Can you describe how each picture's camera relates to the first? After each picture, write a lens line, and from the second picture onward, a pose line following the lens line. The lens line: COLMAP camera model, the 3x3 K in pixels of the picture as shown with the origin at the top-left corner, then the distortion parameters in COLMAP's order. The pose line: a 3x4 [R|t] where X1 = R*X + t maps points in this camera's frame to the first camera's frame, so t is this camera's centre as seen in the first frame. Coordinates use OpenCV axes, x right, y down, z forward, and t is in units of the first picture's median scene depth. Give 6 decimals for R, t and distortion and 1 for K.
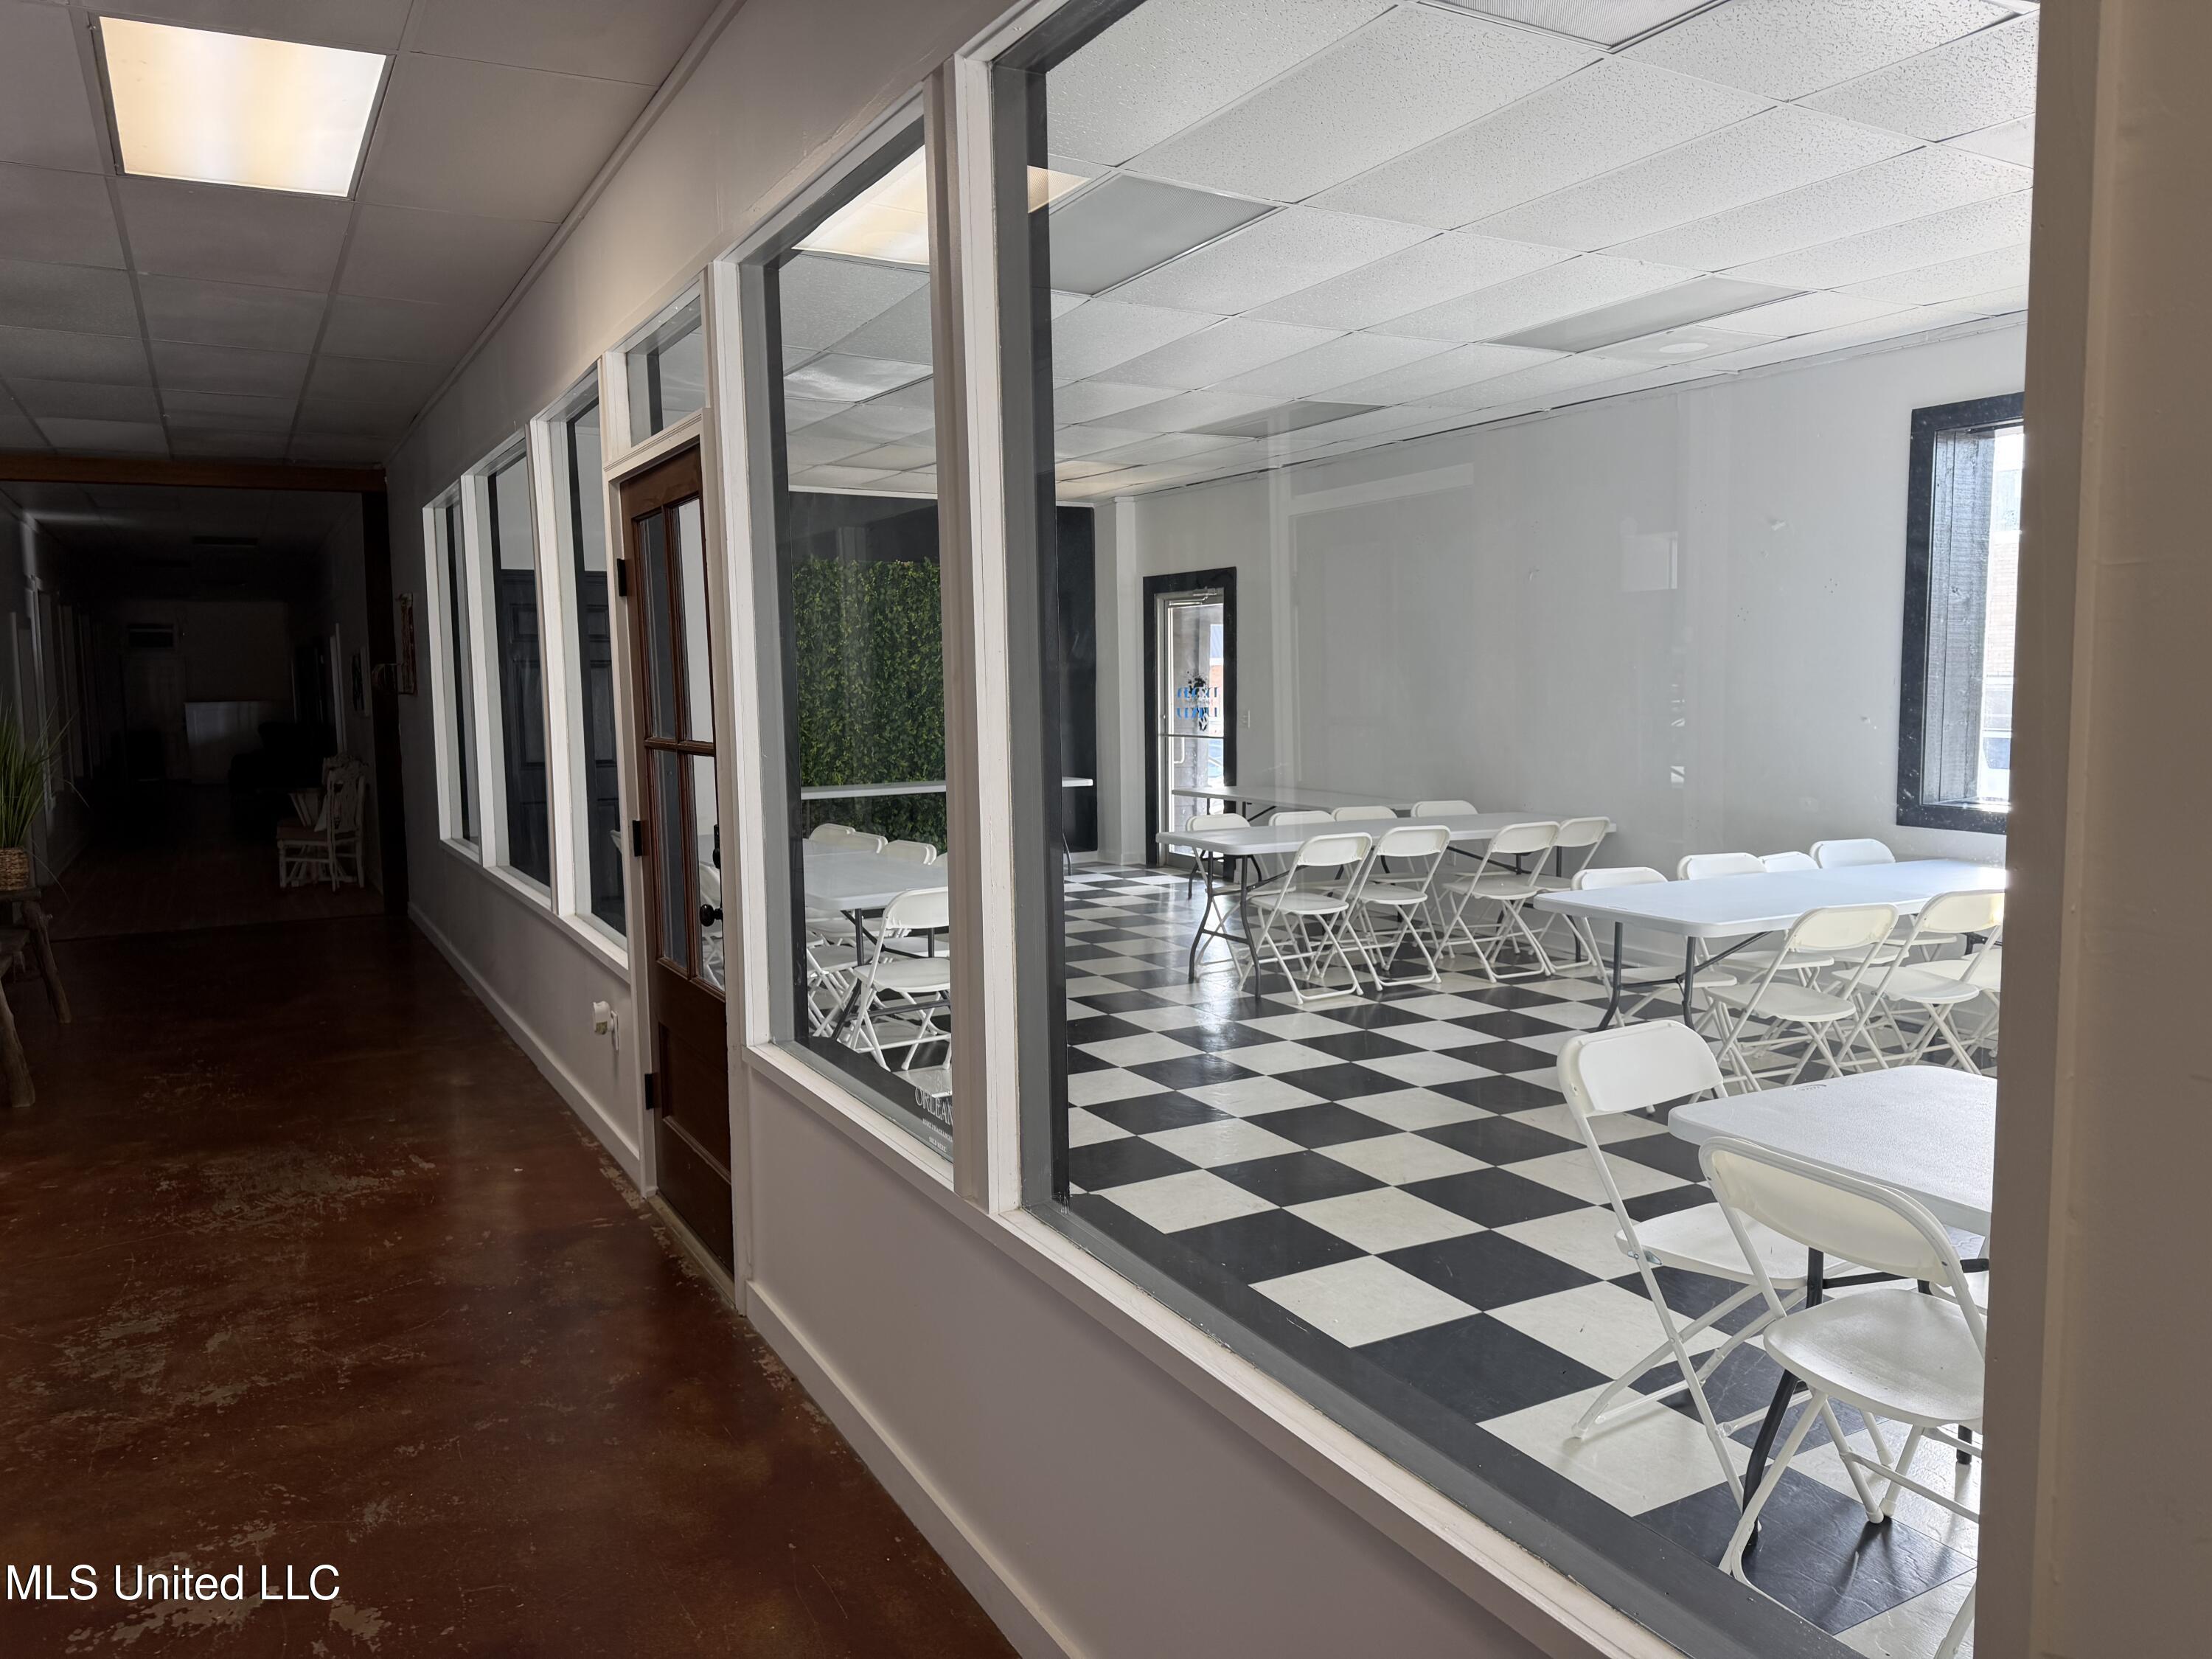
lens RADIAL K [[1545.2, 0, 1036.2], [0, 1545.2, 825.5], [0, 0, 1]] dist [0.060875, -0.090091]
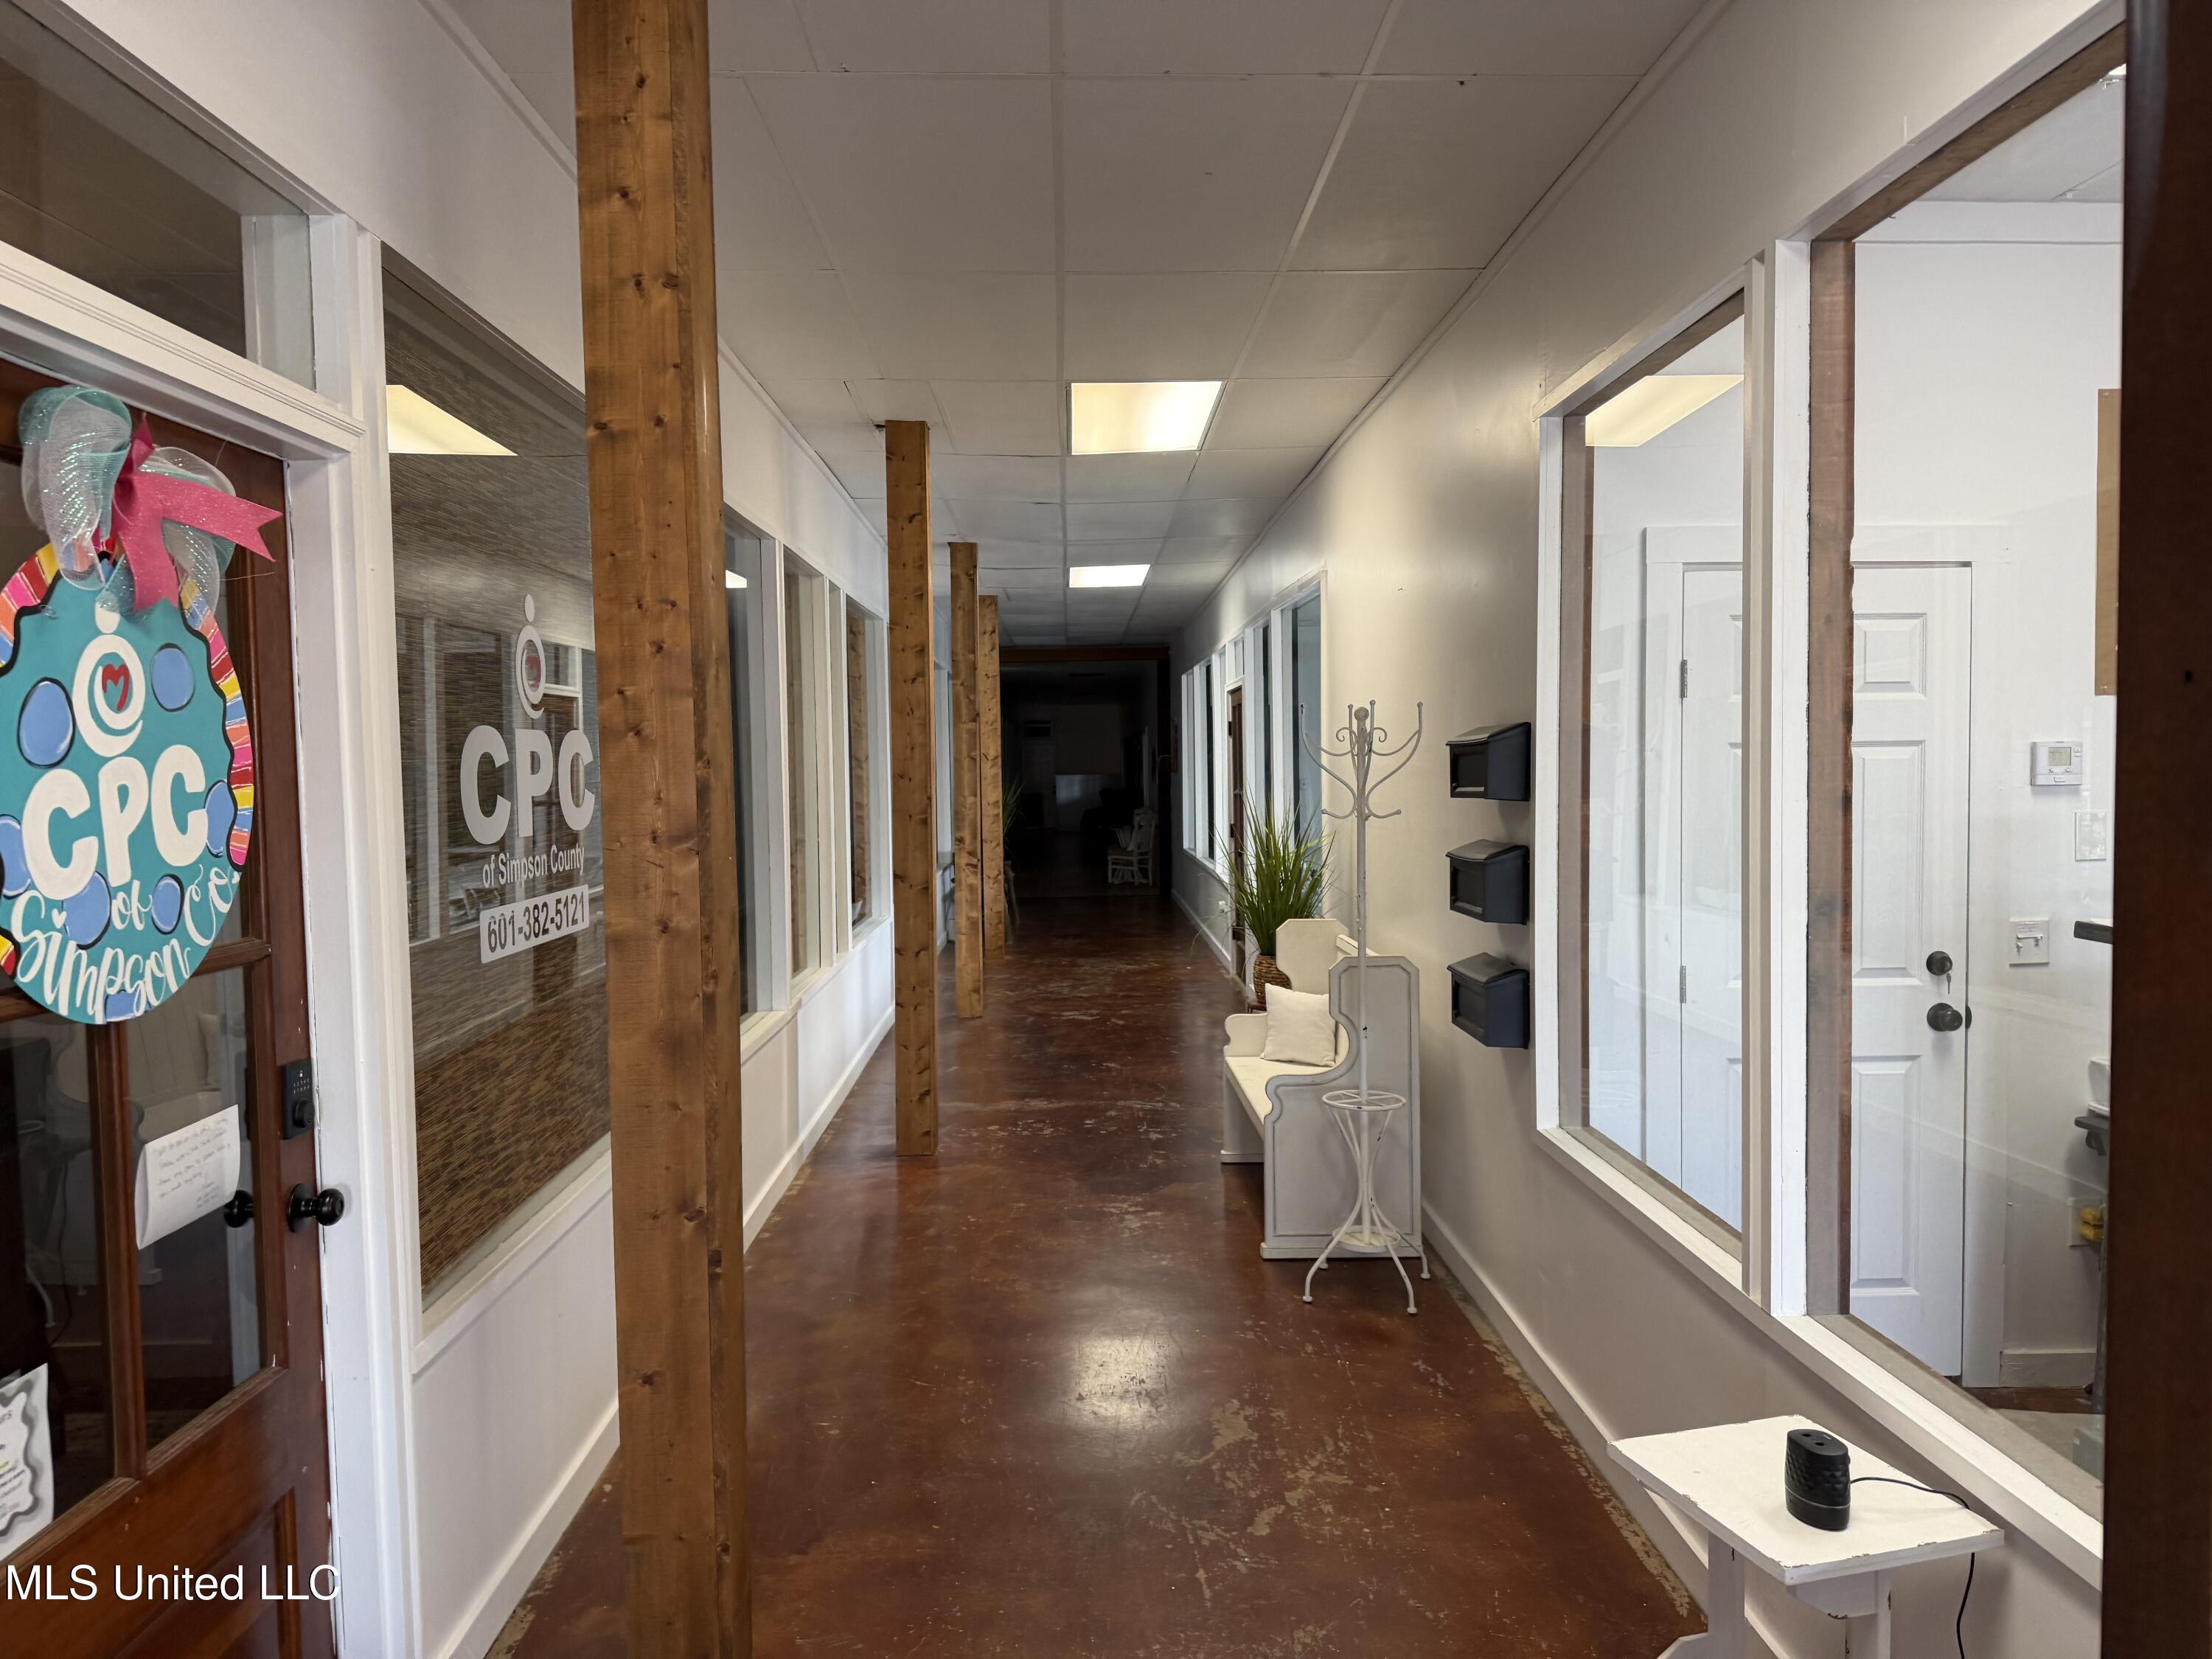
lens RADIAL K [[1545.2, 0, 1101.9], [0, 1545.2, 841.6], [0, 0, 1]] dist [0.060875, -0.090091]
pose [[0.896304, 0.021446, -0.442921, 0.664840], [-0.036784, 0.998983, -0.026065, 0.096103], [0.441912, 0.039654, 0.896182, -1.347827]]
